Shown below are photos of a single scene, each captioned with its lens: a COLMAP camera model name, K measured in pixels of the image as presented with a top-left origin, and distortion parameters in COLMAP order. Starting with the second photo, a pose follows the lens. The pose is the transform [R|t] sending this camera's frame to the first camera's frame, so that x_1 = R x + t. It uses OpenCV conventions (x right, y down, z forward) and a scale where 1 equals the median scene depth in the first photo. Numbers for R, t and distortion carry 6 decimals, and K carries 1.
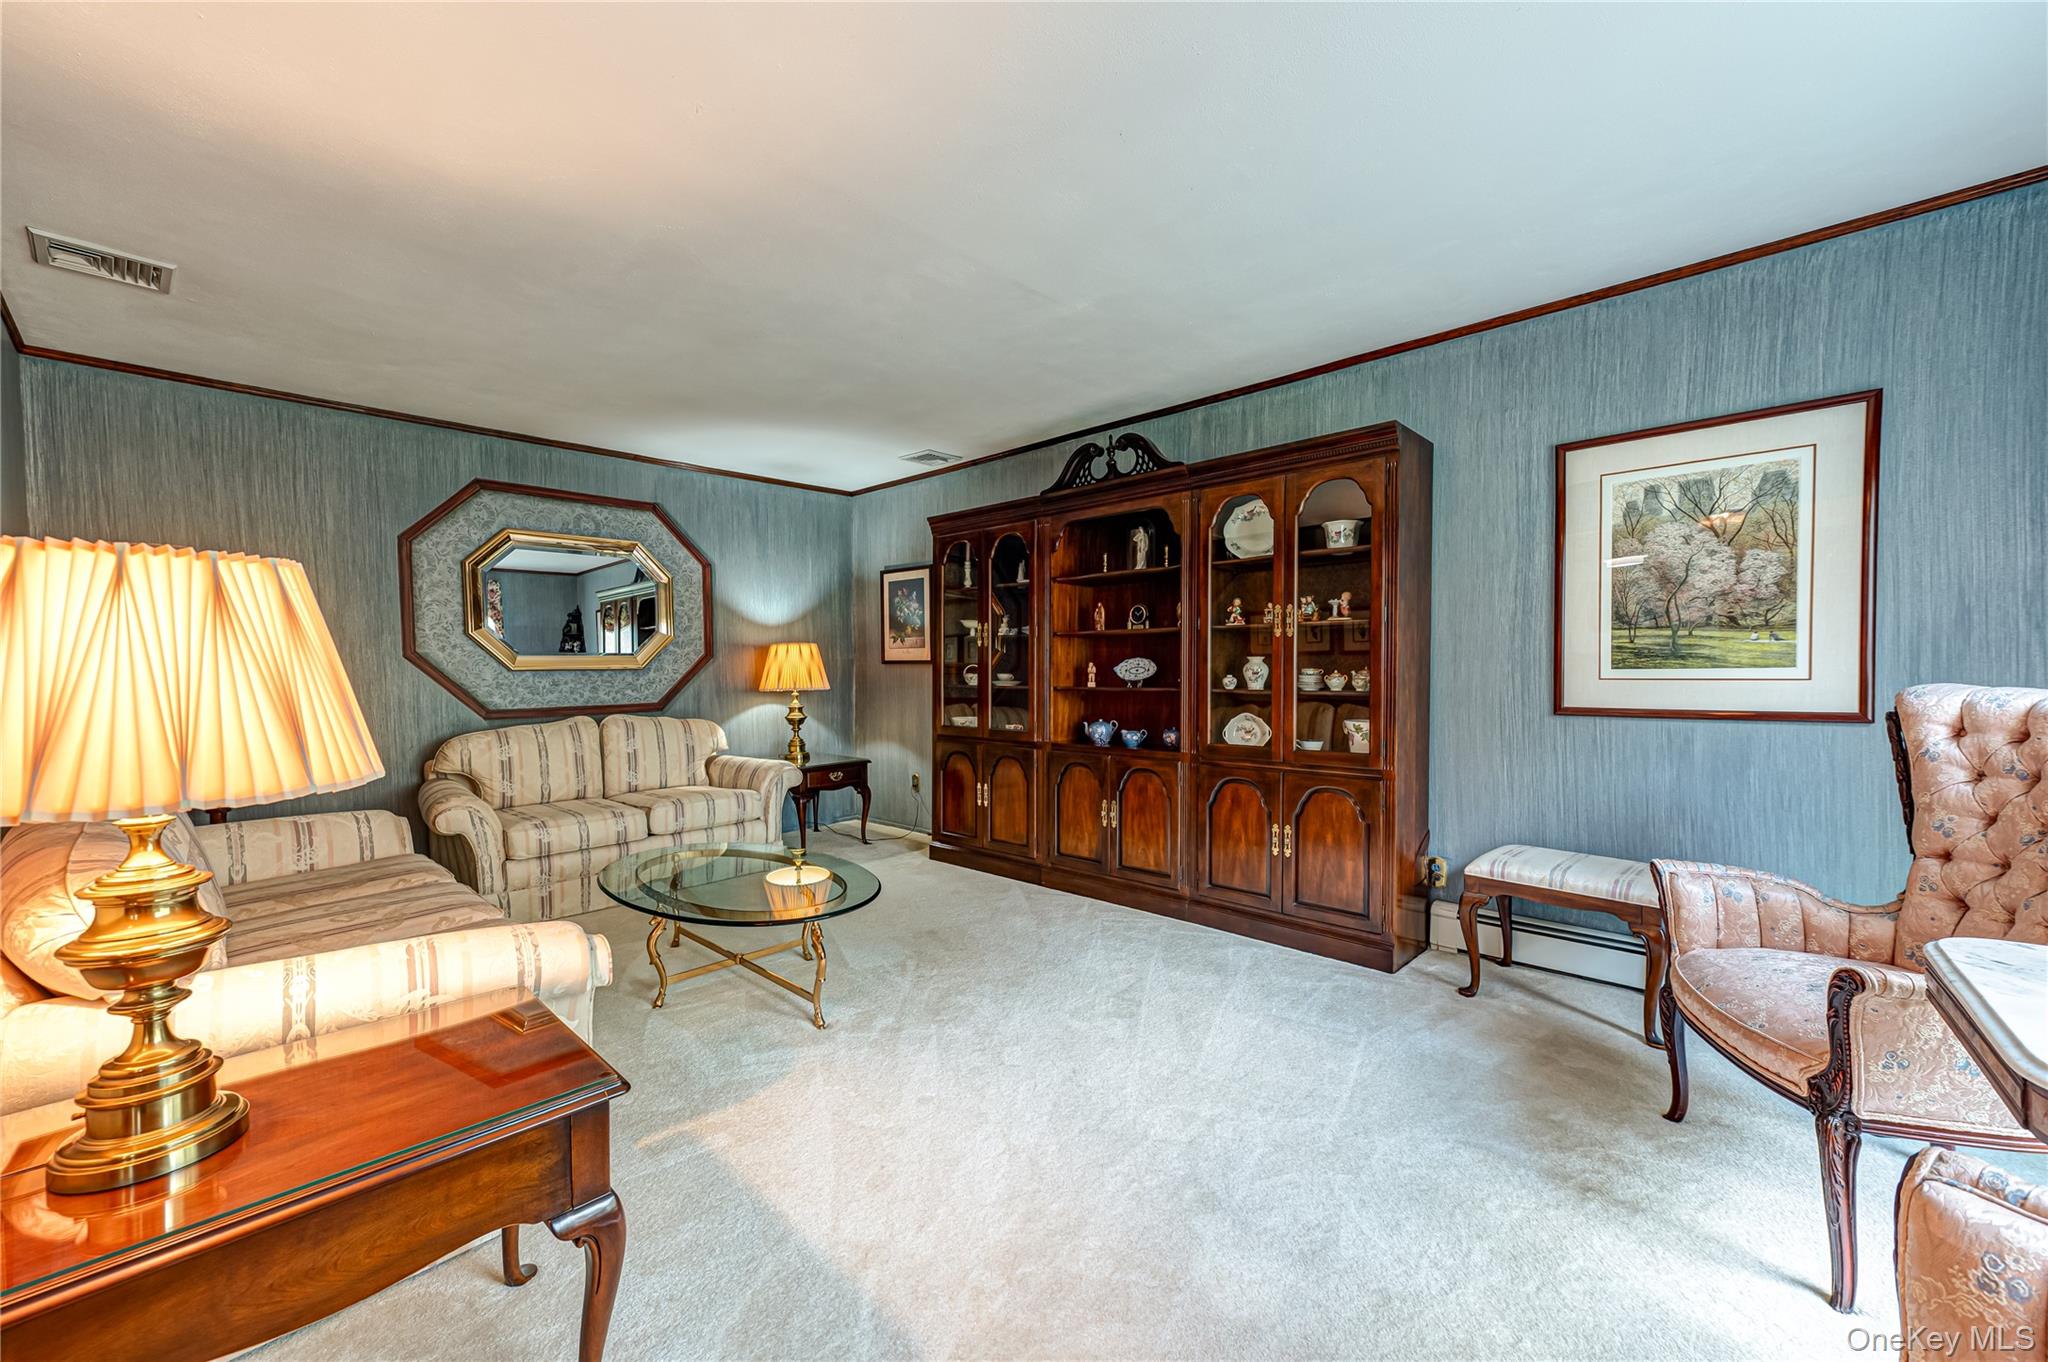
lens RADIAL K [[794.6, 0, 1019.2], [0, 794.6, 699.5], [0, 0, 1]] dist [-0.002940, -0.000372]
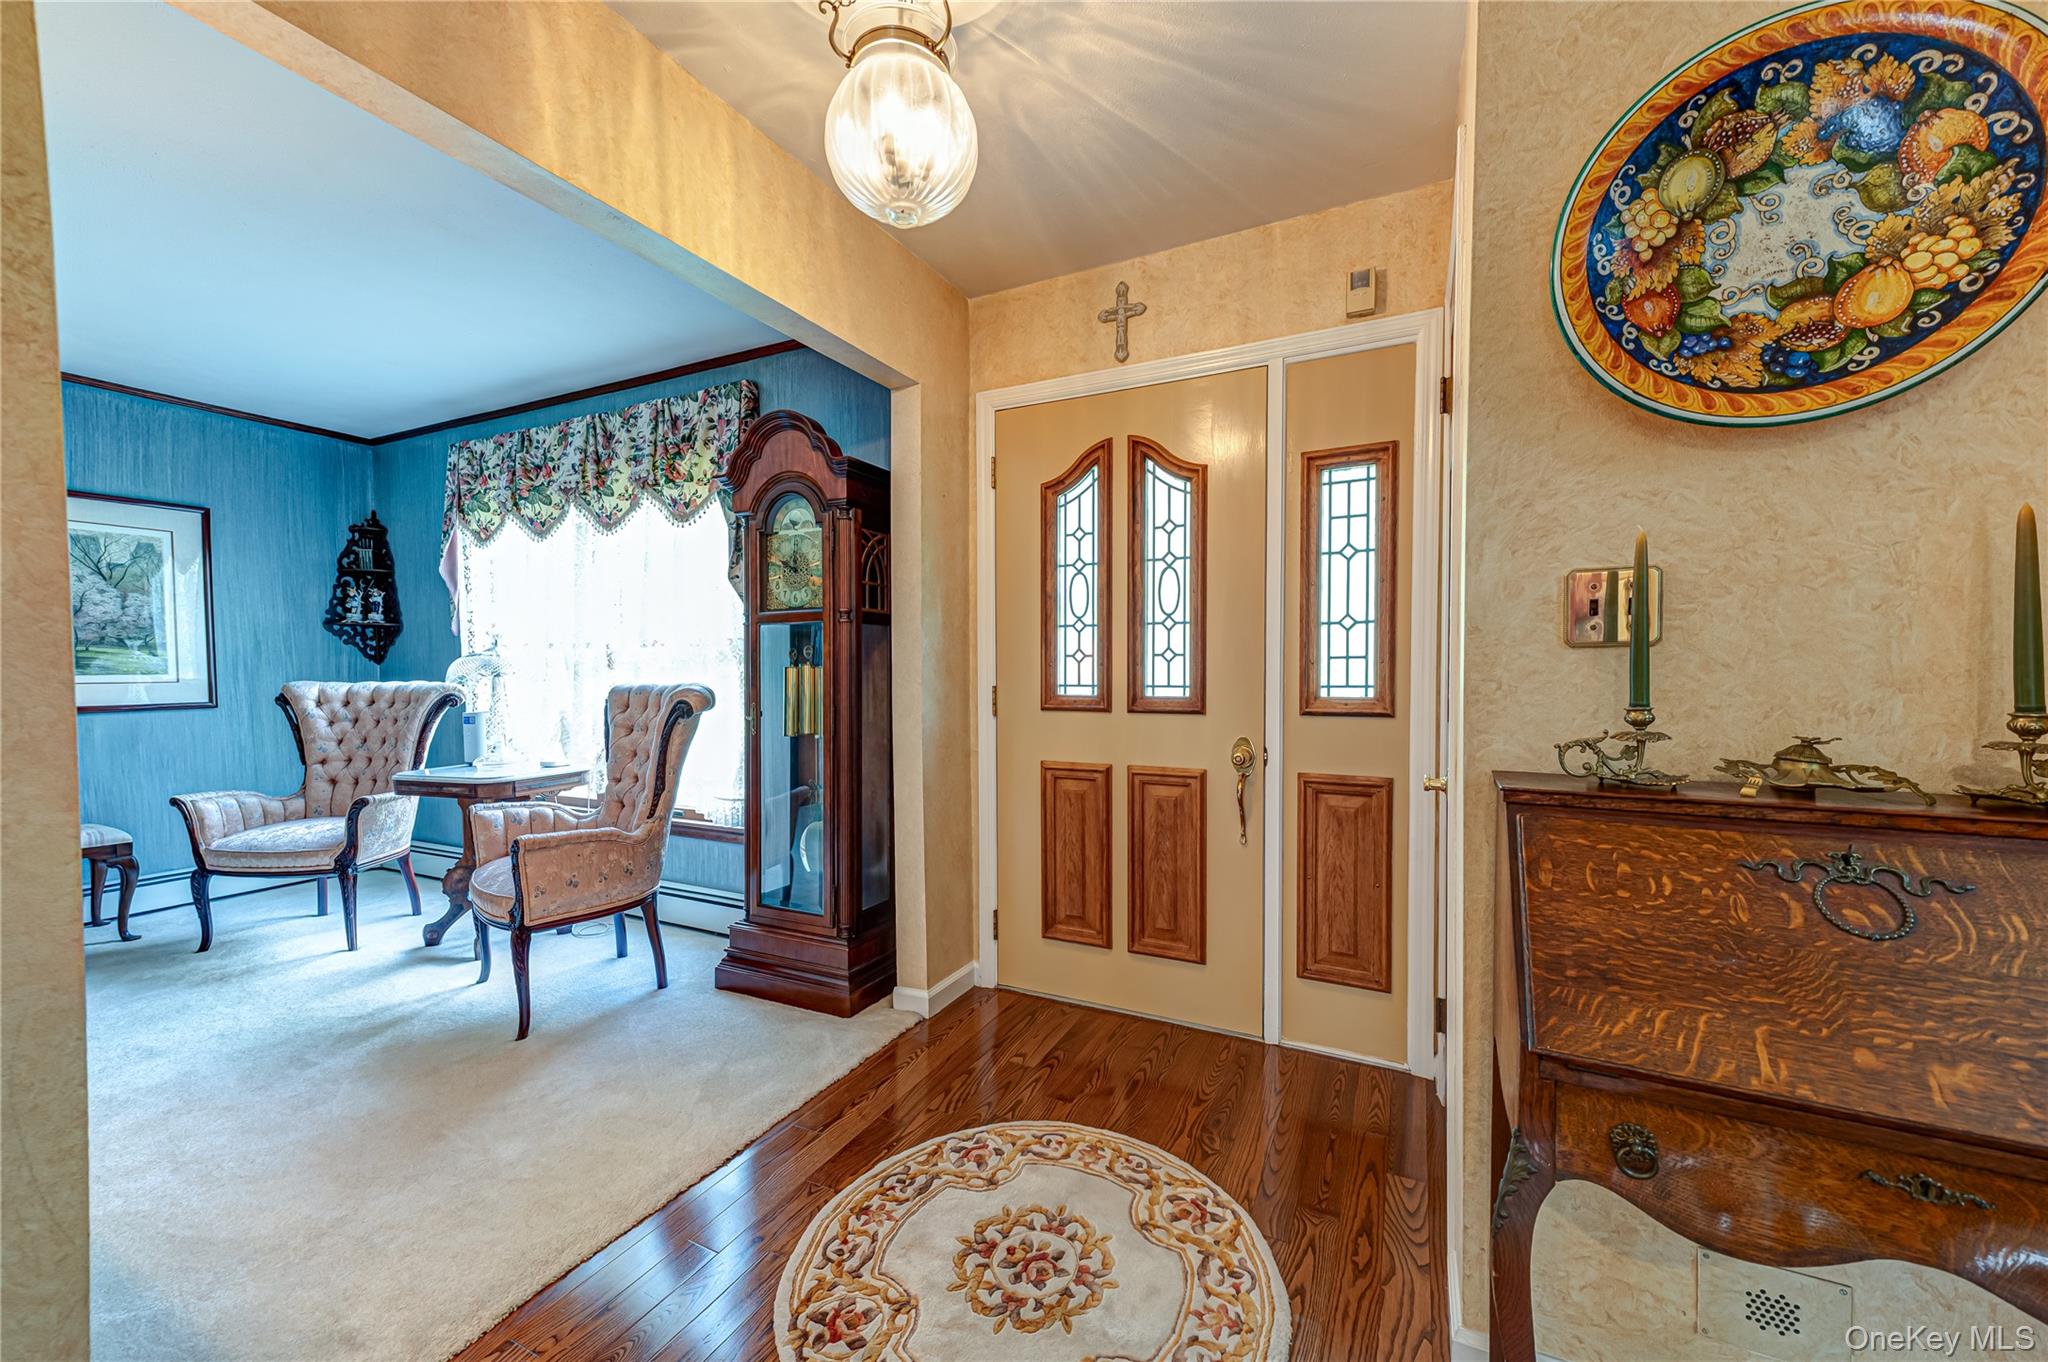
lens RADIAL K [[794.6, 0, 1019.2], [0, 794.6, 699.5], [0, 0, 1]] dist [-0.002940, -0.000372]
pose [[-0.310552, -0.022807, 0.950283, -1.027005], [0.045348, 0.998218, 0.038777, 0.024336], [-0.949474, 0.055136, -0.308965, -0.089712]]
